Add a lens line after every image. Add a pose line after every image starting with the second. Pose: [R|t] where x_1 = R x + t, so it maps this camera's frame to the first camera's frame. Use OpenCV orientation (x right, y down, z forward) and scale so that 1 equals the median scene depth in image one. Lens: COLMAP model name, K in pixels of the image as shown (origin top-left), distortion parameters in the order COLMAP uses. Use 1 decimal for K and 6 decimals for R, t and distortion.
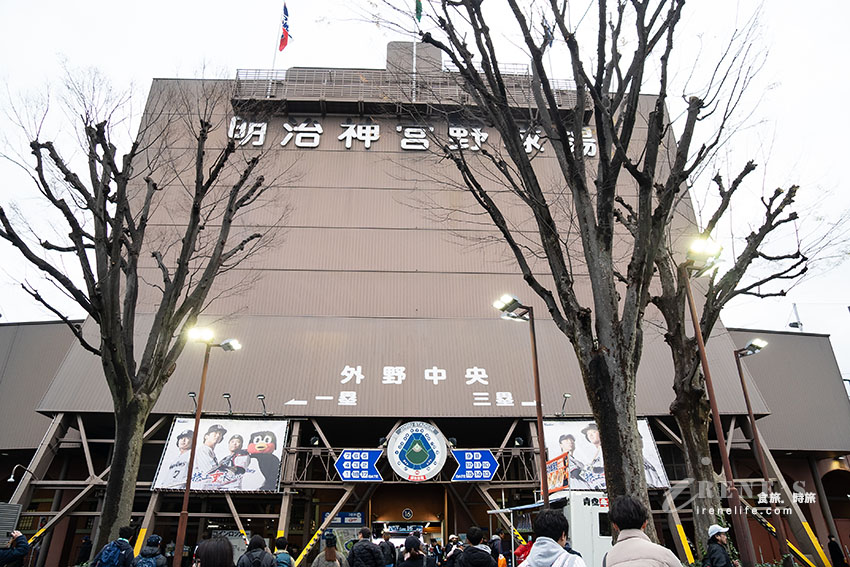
lens RADIAL K [[598.1, 0, 423.7], [0, 598.1, 270.3], [0, 0, 1]] dist [-0.086839, 0.000727]
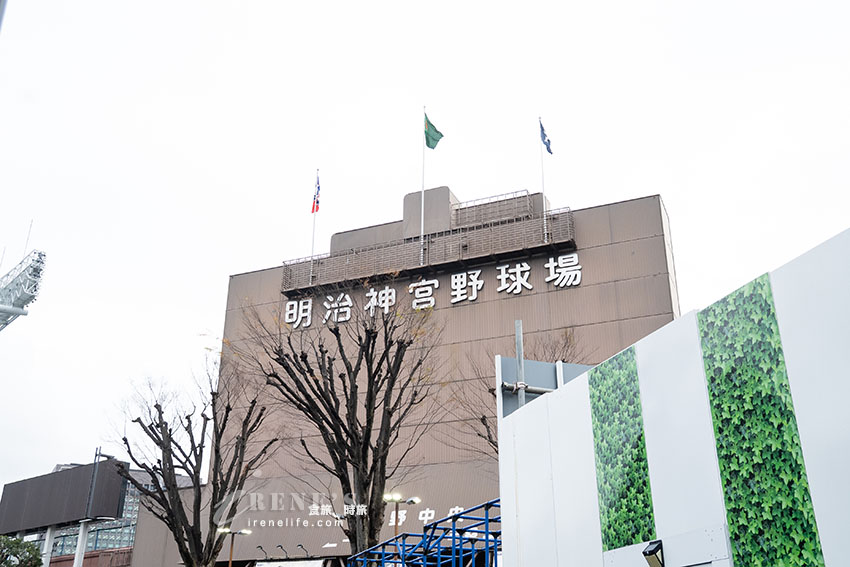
lens RADIAL K [[837.1, 0, 425.0], [0, 837.1, 283.5], [0, 0, 1]] dist [-0.041666, 0.000156]
pose [[0.903766, -0.174843, -0.390688, 0.635392], [0.191057, 0.981575, 0.002685, -0.255060], [0.383021, -0.077071, 0.920519, -0.498827]]
